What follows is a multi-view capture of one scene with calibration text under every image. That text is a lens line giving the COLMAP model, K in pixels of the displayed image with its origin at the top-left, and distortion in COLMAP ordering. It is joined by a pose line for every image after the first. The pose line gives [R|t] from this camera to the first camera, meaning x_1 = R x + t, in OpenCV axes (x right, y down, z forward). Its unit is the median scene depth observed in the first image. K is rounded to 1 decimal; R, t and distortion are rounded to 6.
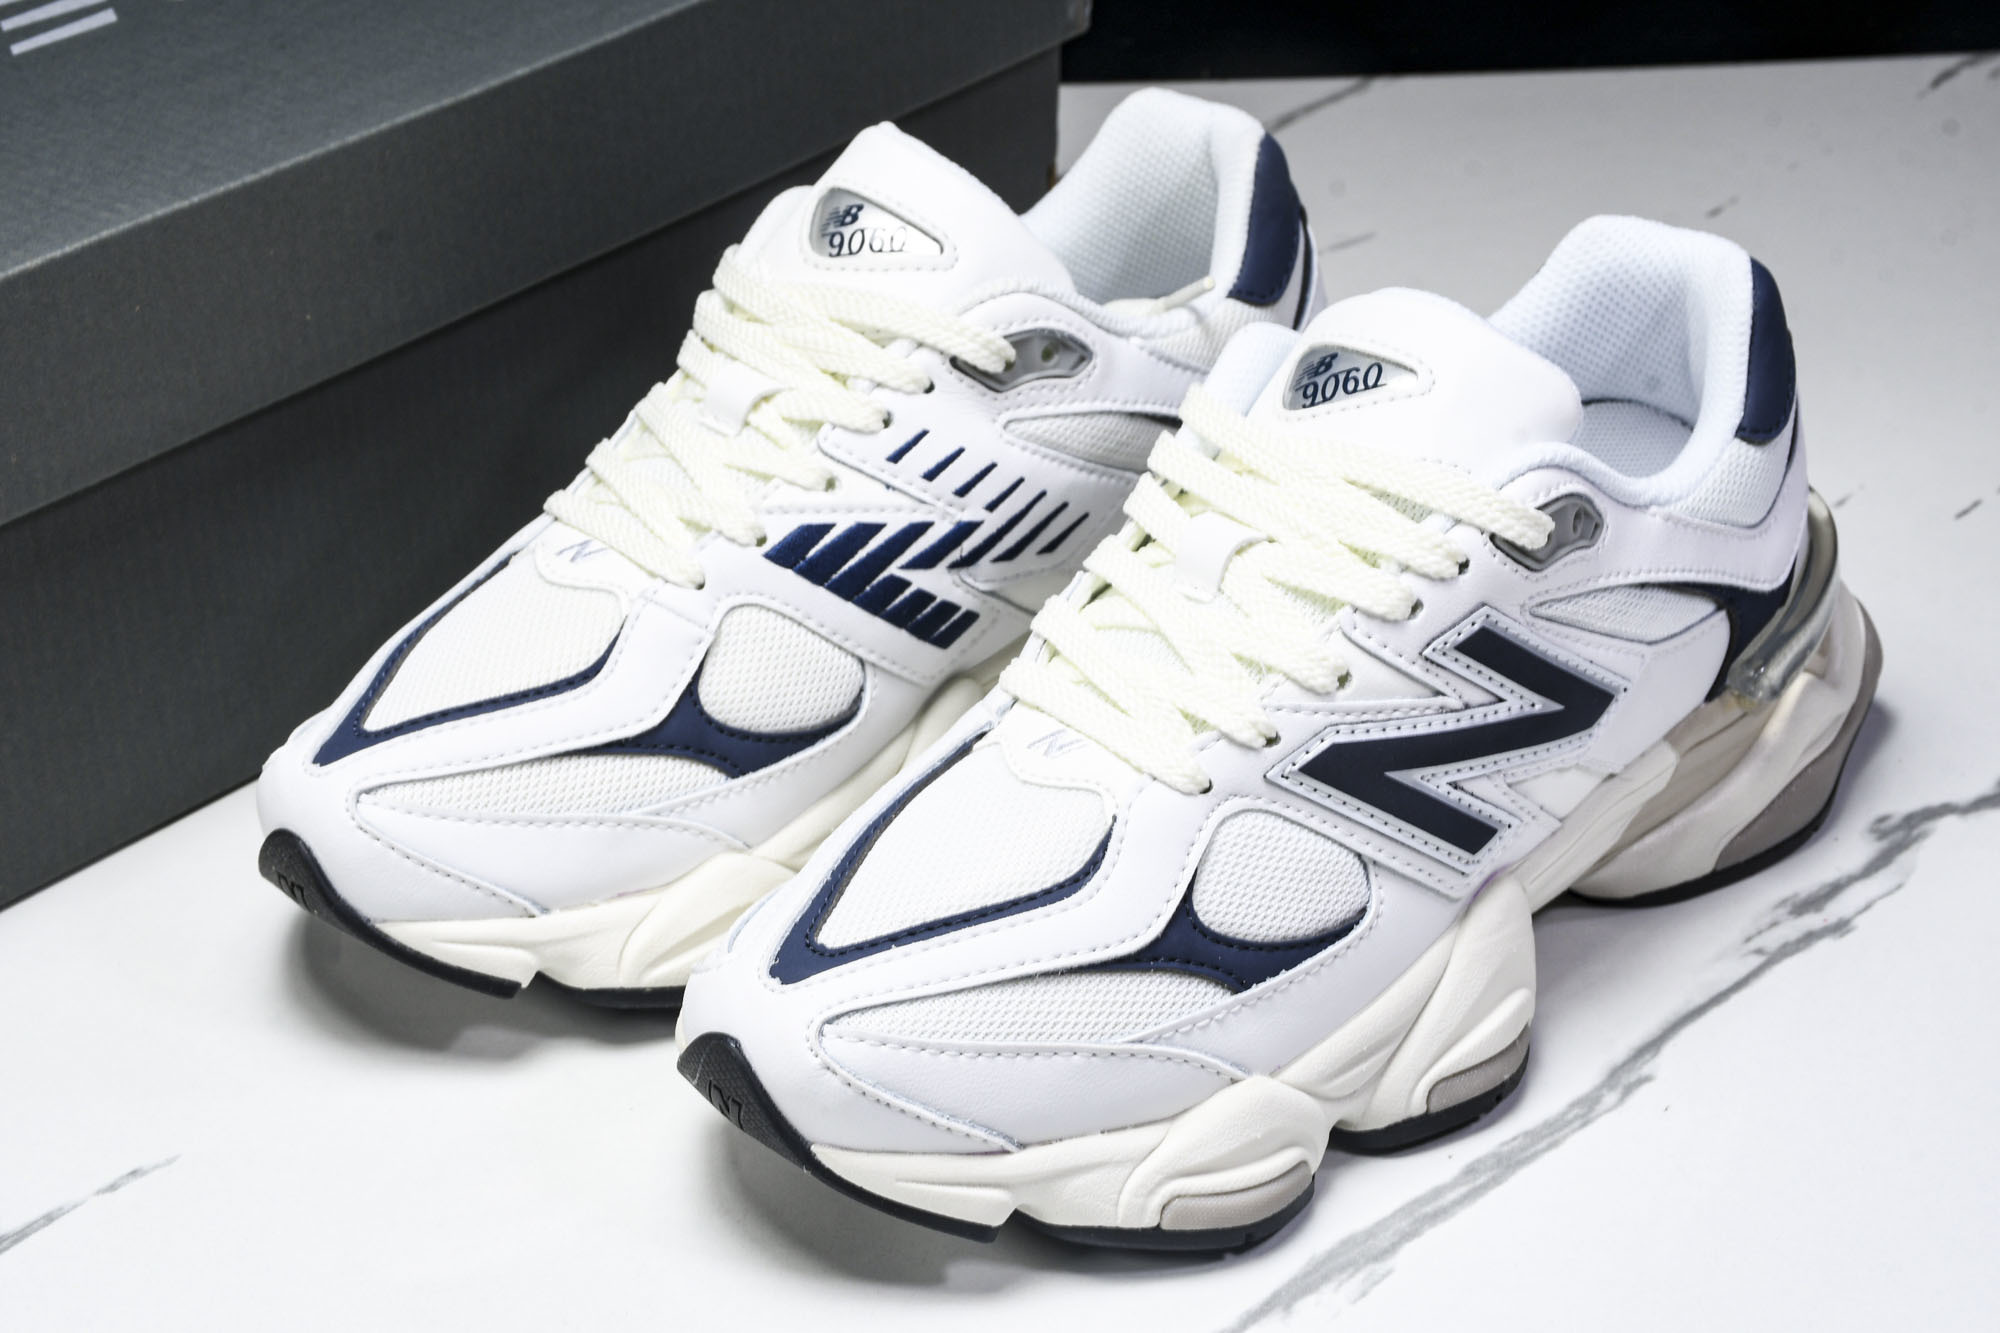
lens RADIAL K [[3904.6, 0, 1000.0], [0, 3904.6, 666.5], [0, 0, 1]] dist [0.365328, -0.069237]
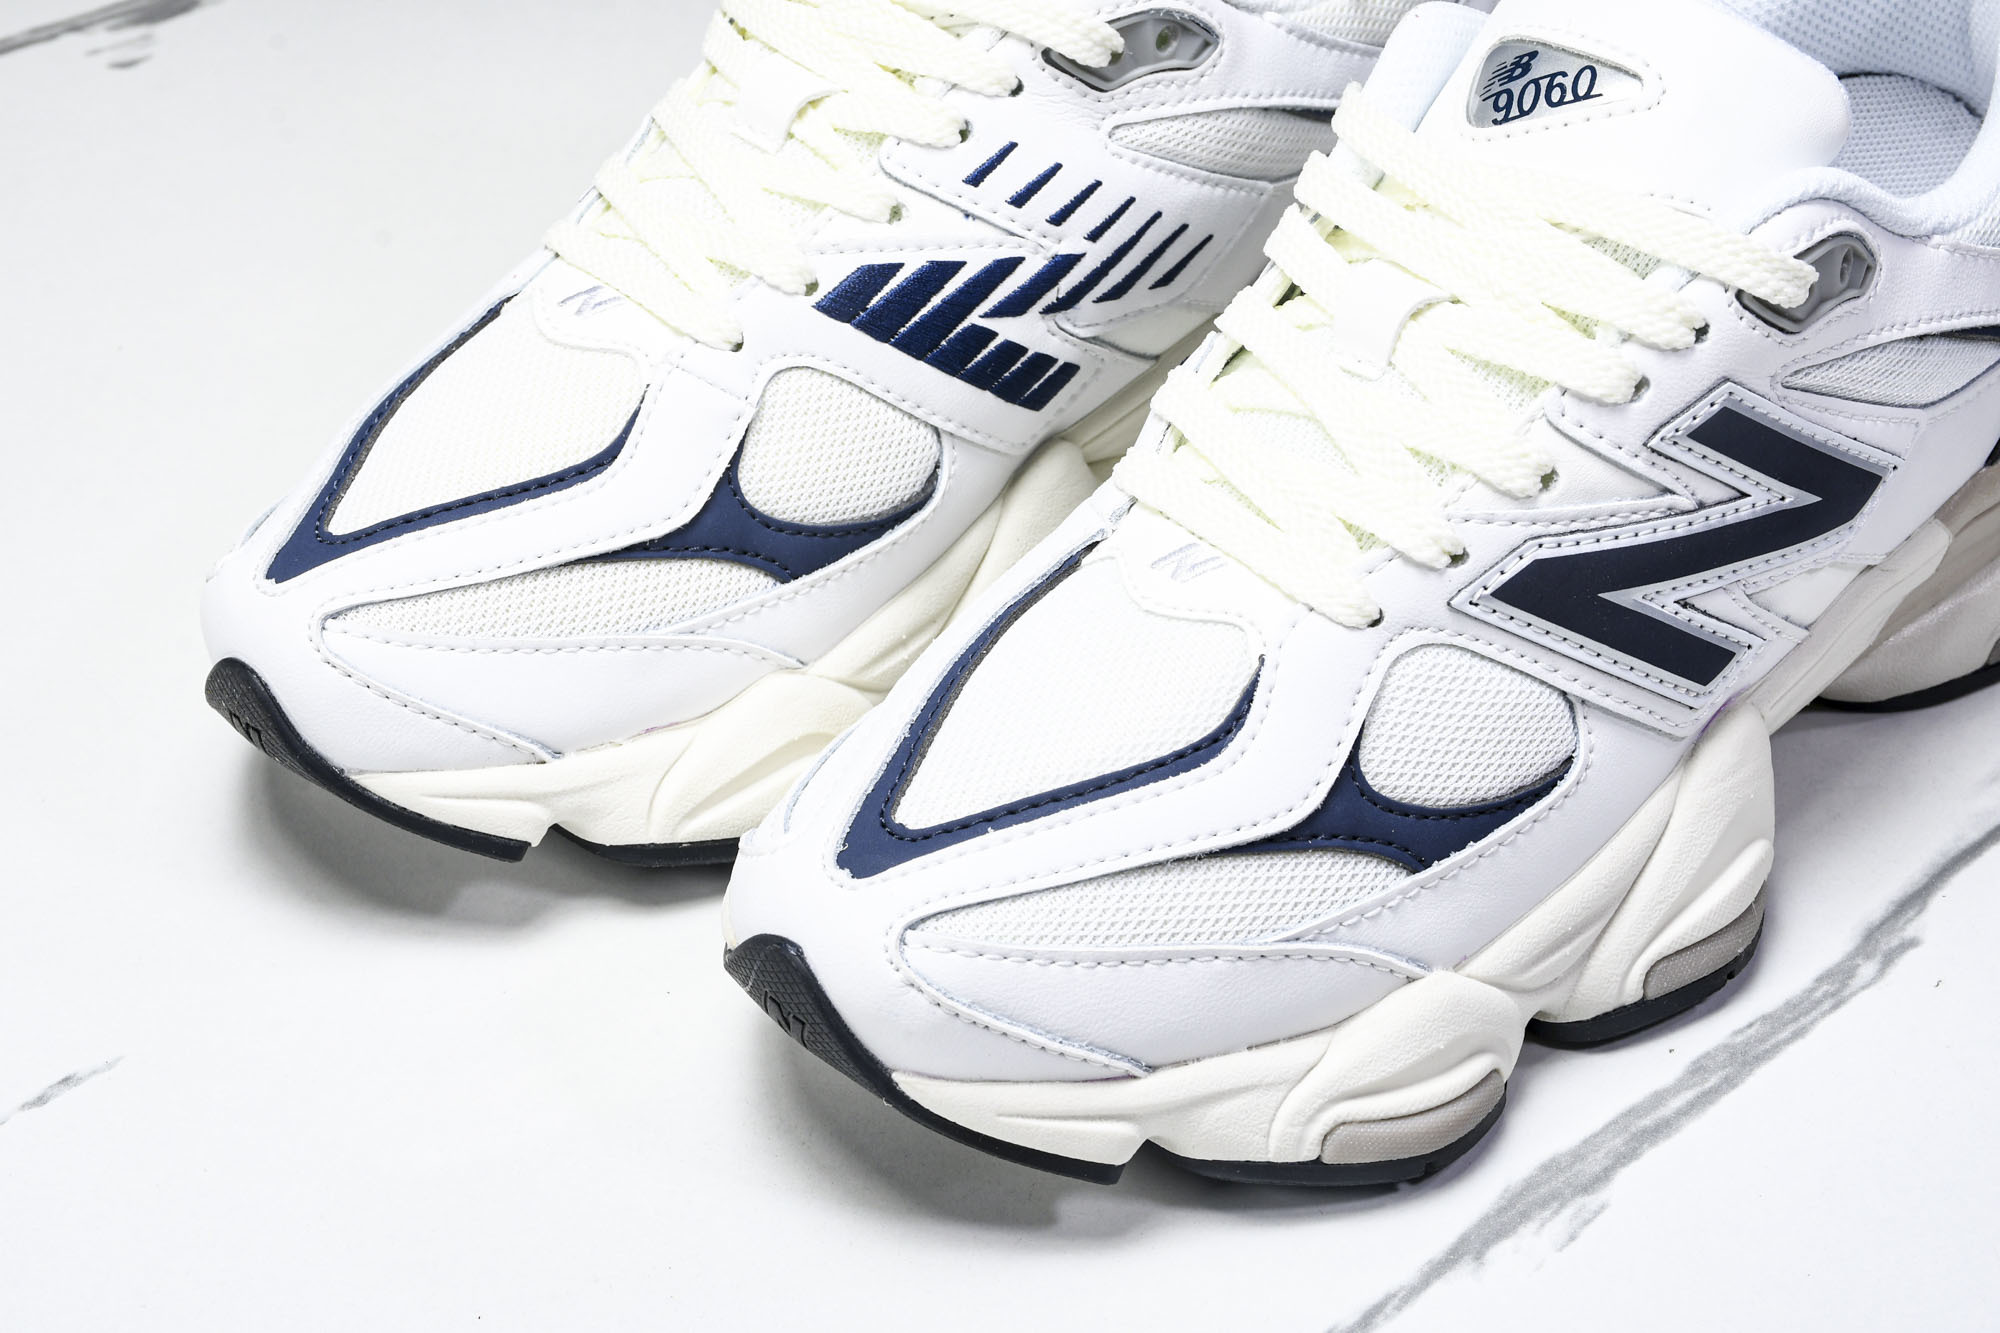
lens RADIAL K [[4160.5, 0, 1000.0], [0, 4160.5, 666.5], [0, 0, 1]] dist [0.353807, 0.658236]
pose [[0.999898, -0.010239, -0.009910, -0.015435], [0.011315, 0.993251, 0.115432, -0.057347], [0.008661, -0.115532, 0.993266, 0.144101]]
